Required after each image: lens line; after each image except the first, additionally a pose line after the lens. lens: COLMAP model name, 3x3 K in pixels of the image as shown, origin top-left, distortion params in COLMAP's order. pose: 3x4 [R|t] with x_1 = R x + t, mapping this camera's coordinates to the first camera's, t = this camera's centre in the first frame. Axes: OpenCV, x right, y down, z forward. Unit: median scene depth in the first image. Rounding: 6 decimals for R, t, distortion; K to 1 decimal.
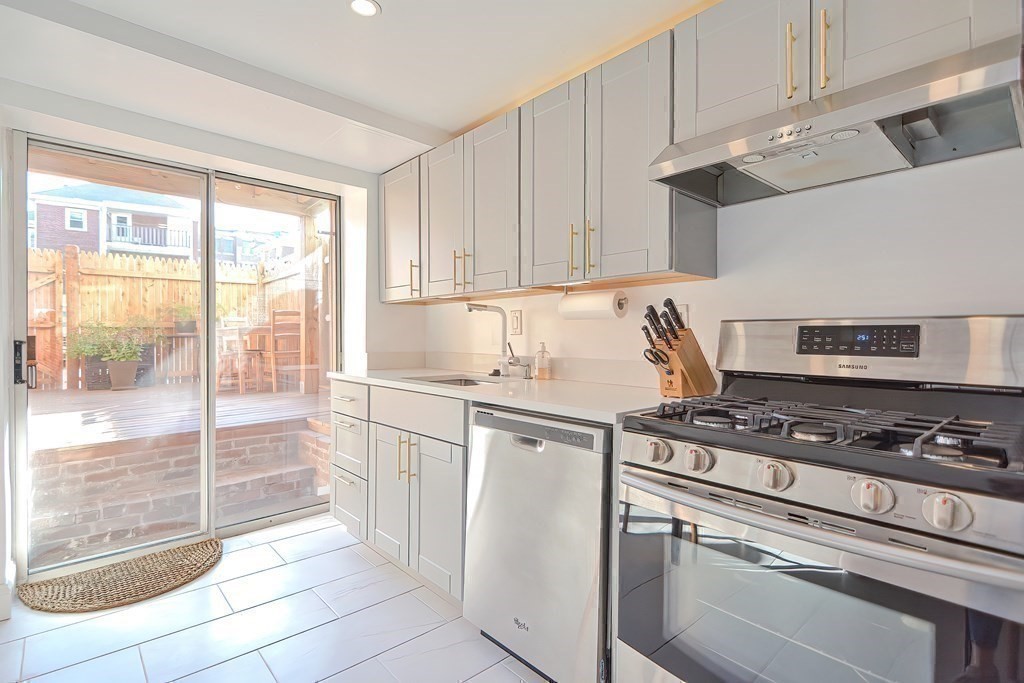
lens RADIAL K [[500.1, 0, 502.7], [0, 500.1, 336.4], [0, 0, 1]] dist [0.014624, -0.010496]
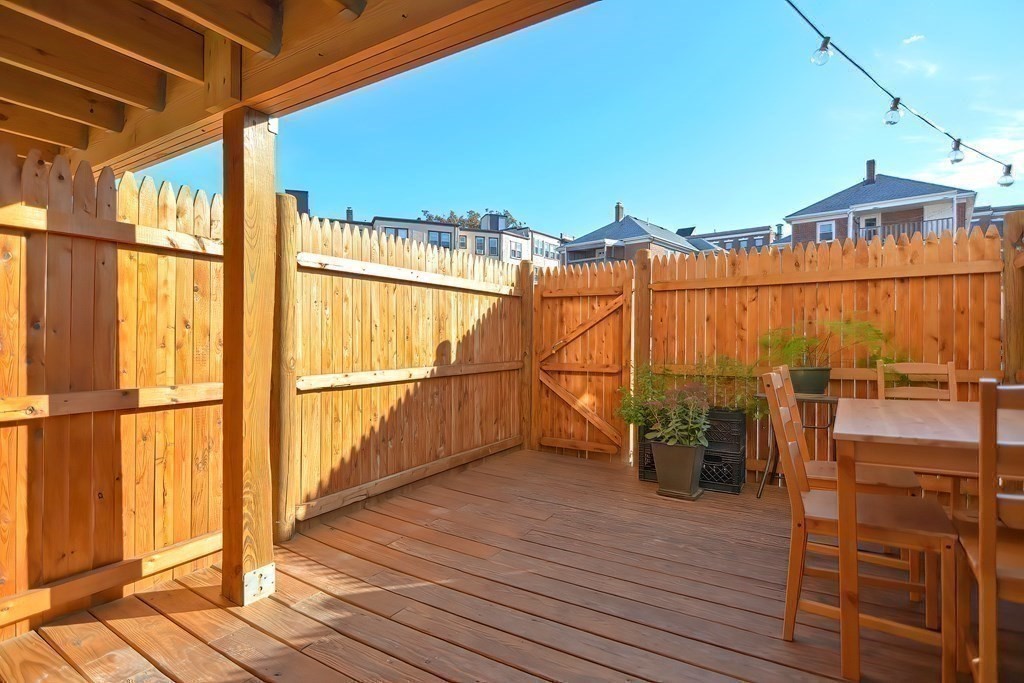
lens RADIAL K [[500.1, 0, 486.8], [0, 500.1, 338.1], [0, 0, 1]] dist [0.014624, -0.010496]
pose [[0.247930, -0.003503, -0.968772, -0.638717], [-0.006842, 0.999962, -0.005367, -0.144221], [0.968754, 0.007959, 0.247897, 1.535971]]
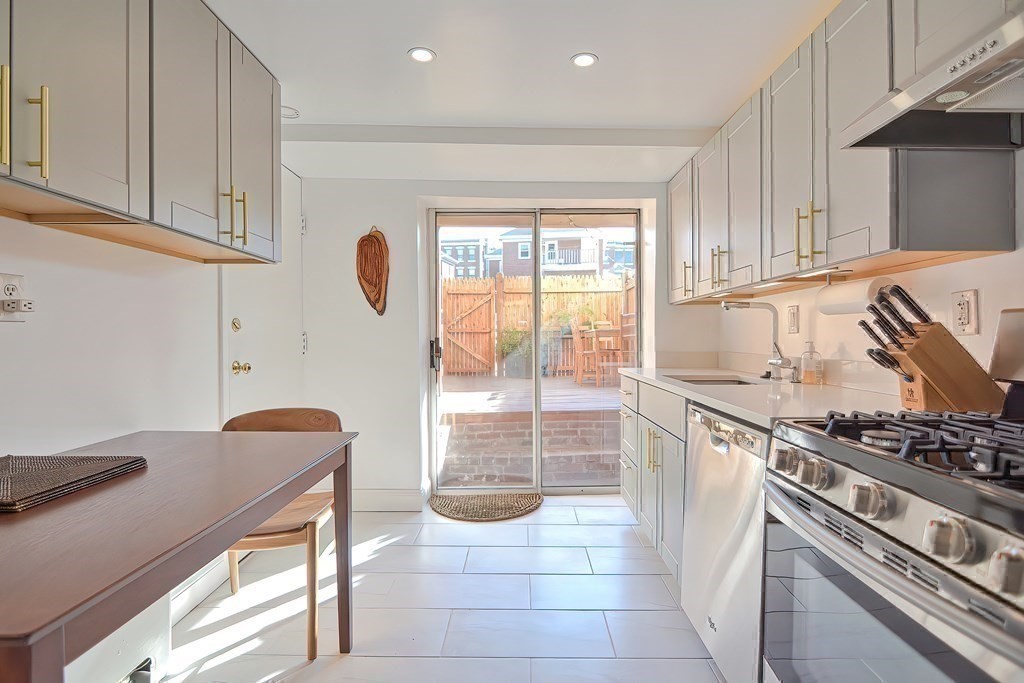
lens RADIAL K [[500.1, 0, 508.1], [0, 500.1, 338.8], [0, 0, 1]] dist [0.014624, -0.010496]
pose [[0.735504, -0.004398, -0.677506, 0.228450], [0.005975, 0.999982, -0.000006, 0.003201], [0.677494, -0.004043, 0.735517, -0.001998]]
